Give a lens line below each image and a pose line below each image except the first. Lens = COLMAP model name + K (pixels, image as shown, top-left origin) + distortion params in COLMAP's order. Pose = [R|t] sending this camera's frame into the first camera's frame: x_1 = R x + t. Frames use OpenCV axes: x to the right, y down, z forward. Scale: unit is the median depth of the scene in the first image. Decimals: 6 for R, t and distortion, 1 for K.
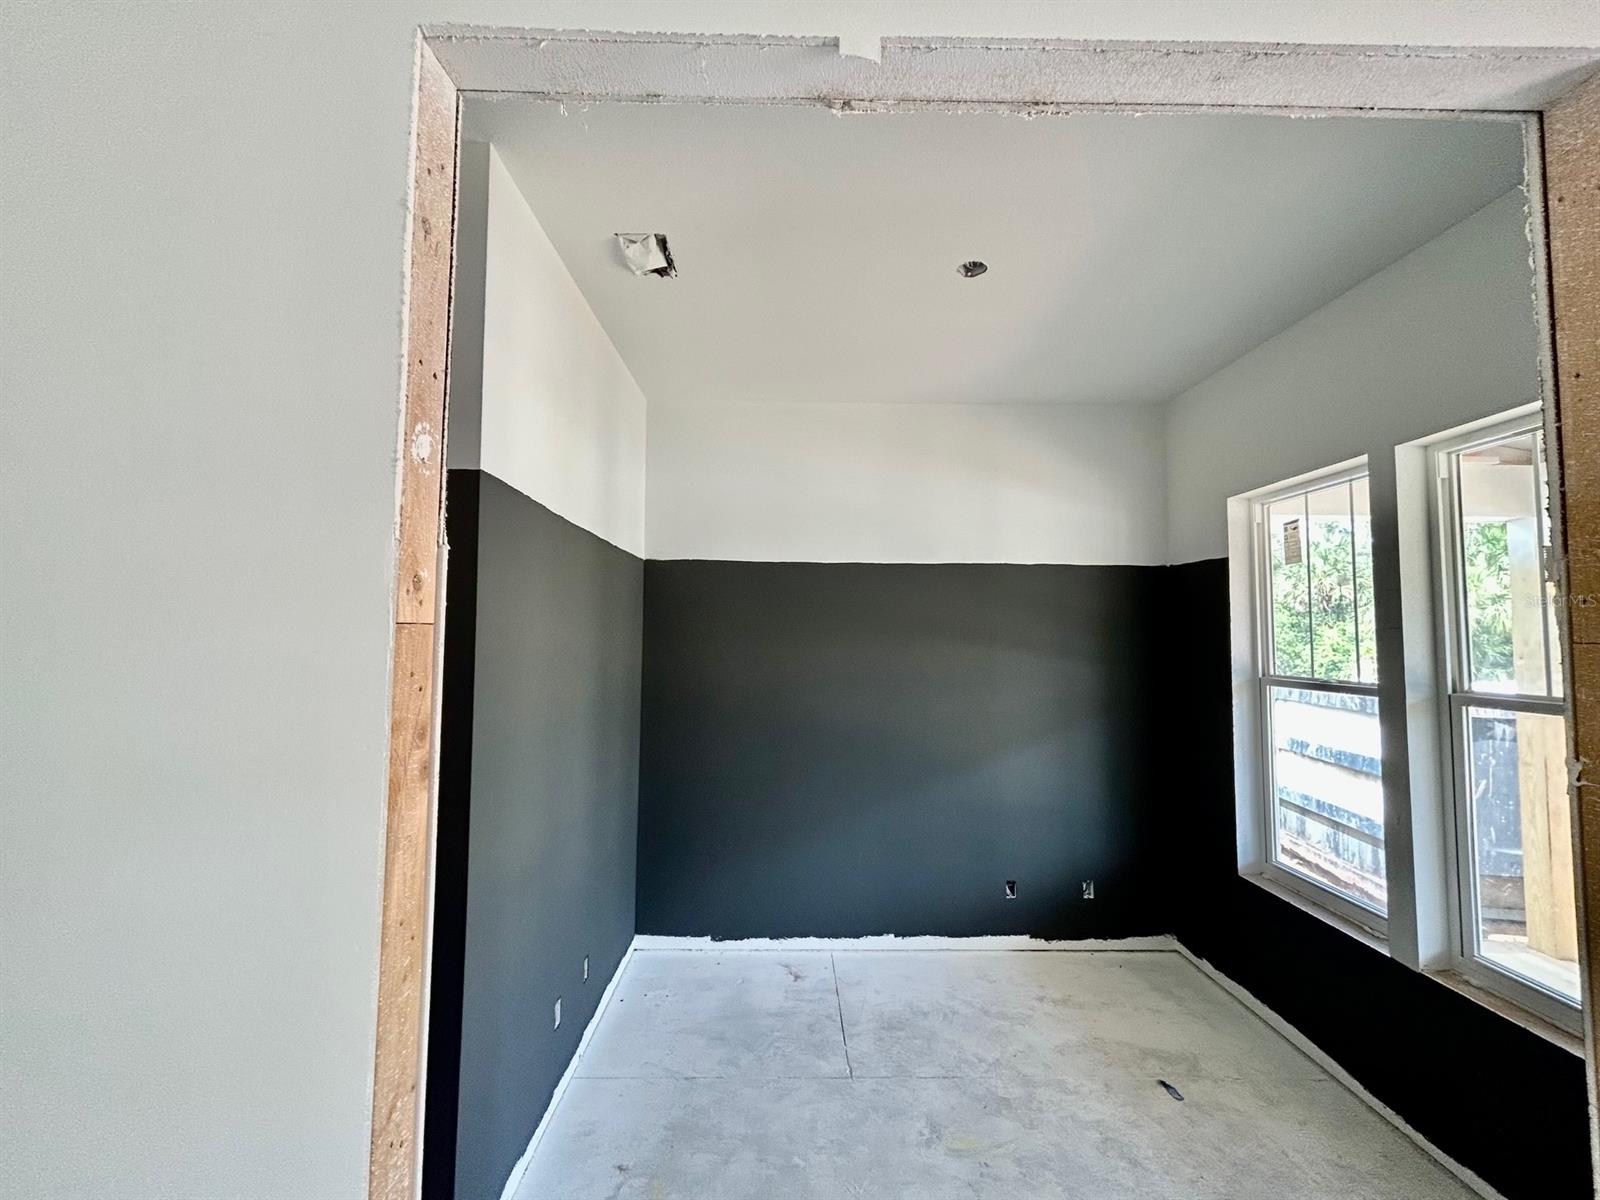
lens RADIAL K [[650.8, 0, 794.2], [0, 650.8, 597.5], [0, 0, 1]] dist [0.002116, 0.001157]
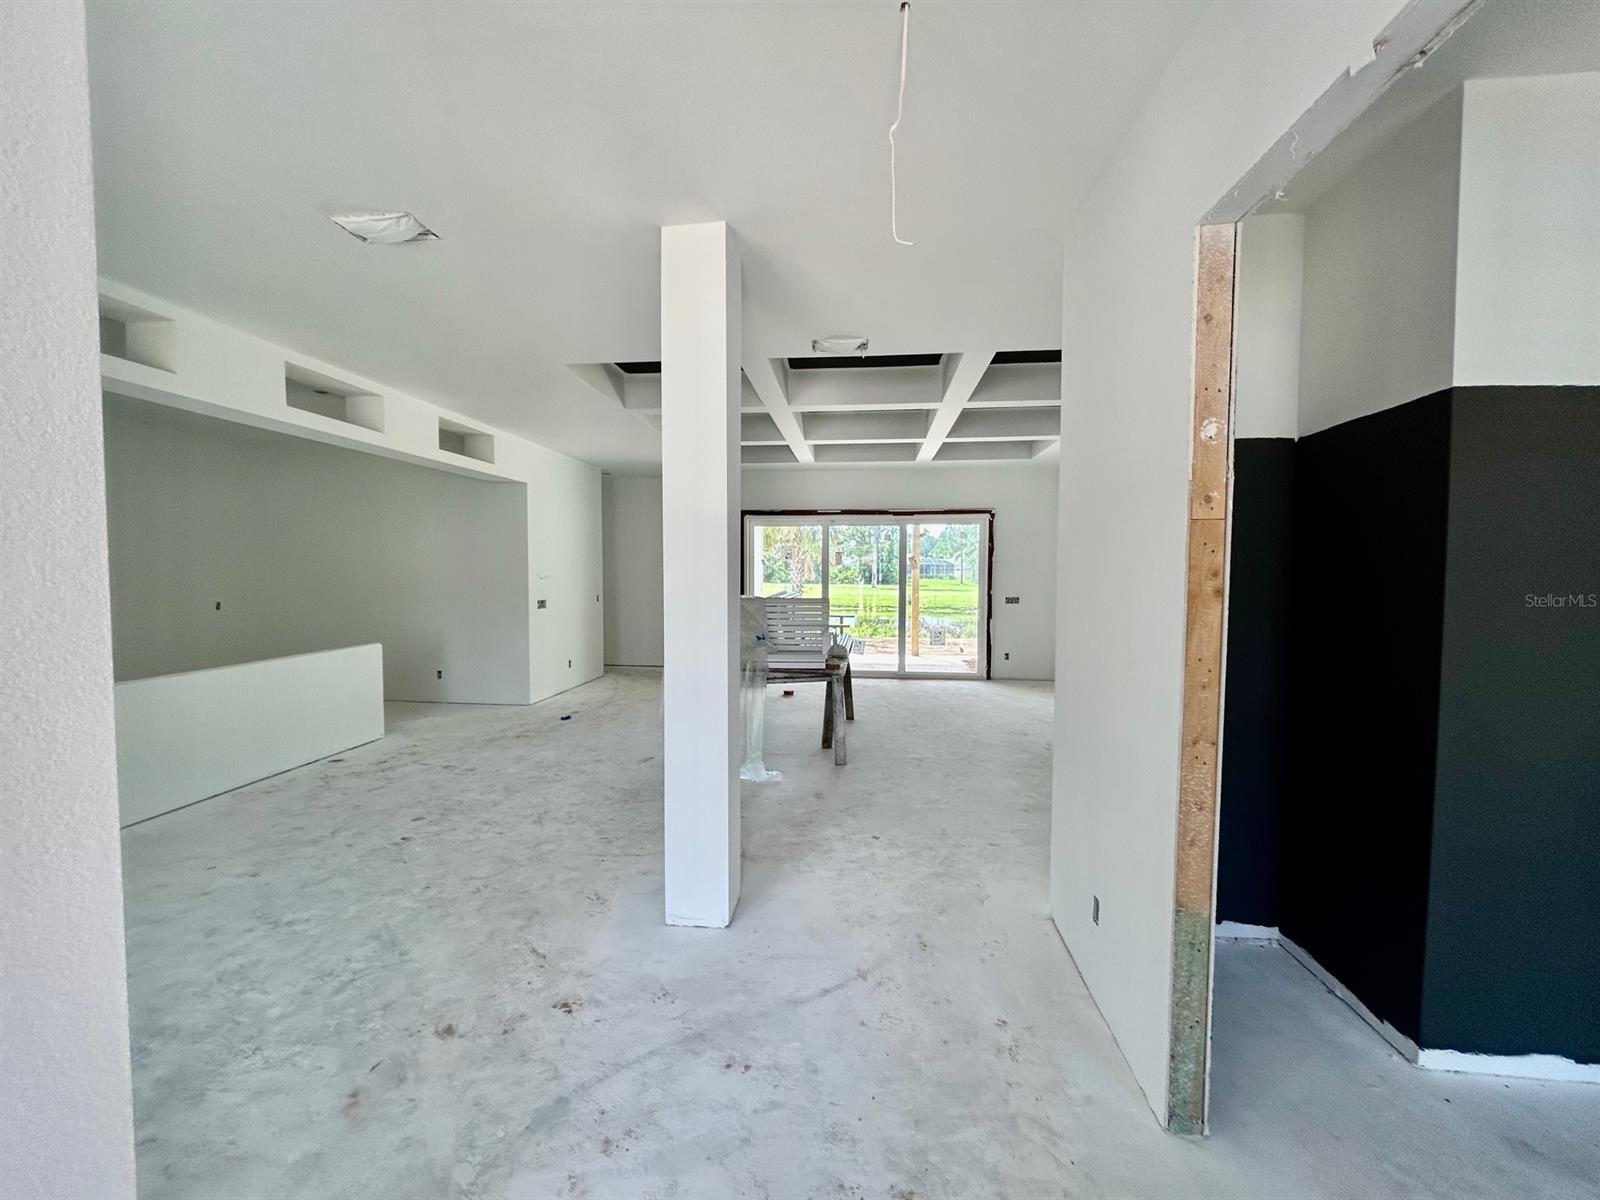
lens RADIAL K [[650.8, 0, 793.8], [0, 650.8, 597.0], [0, 0, 1]] dist [0.002116, 0.001157]
pose [[-0.127835, 0.035280, -0.991168, 1.495286], [0.049930, 0.998329, 0.029095, 0.146671], [0.990538, -0.045769, -0.129383, -0.029014]]
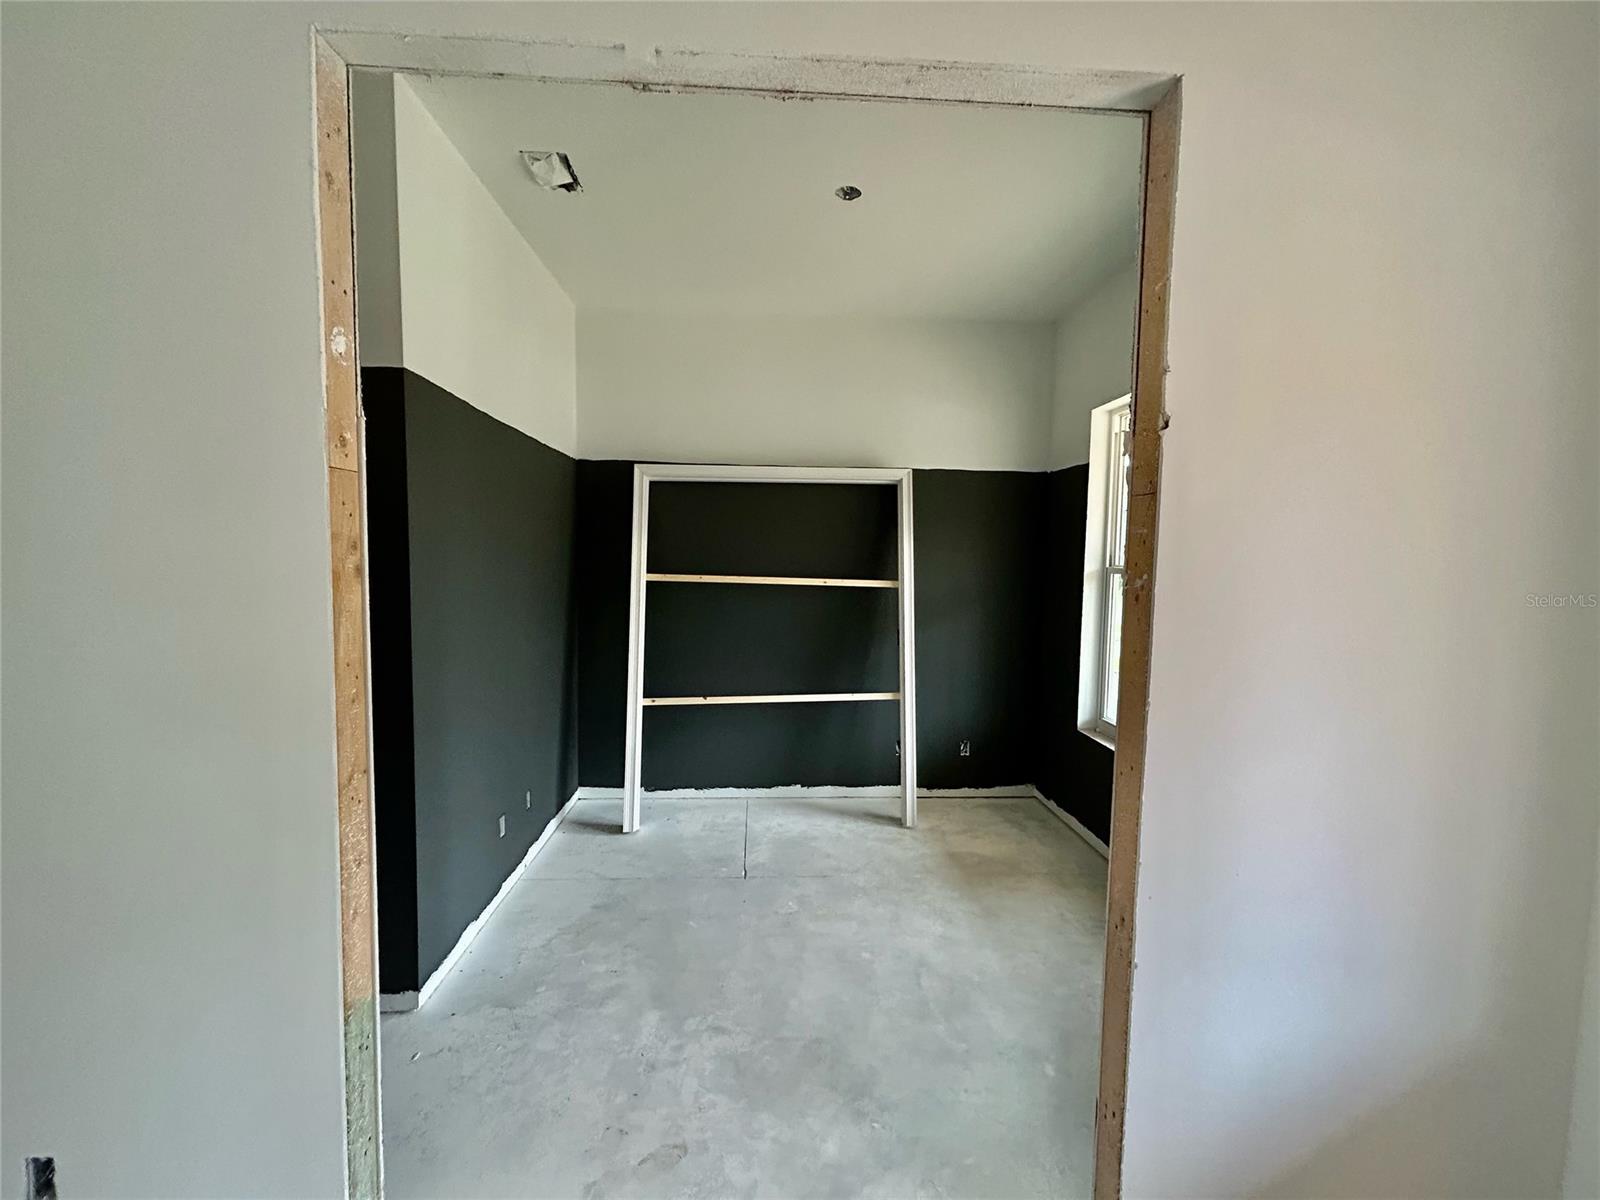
lens RADIAL K [[650.8, 0, 795.0], [0, 650.8, 598.2], [0, 0, 1]] dist [0.002116, 0.001157]
pose [[0.999100, 0.004960, 0.042119, 0.346854], [-0.010152, 0.992232, 0.123987, 0.124947], [-0.041177, -0.124303, 0.991390, -0.494359]]
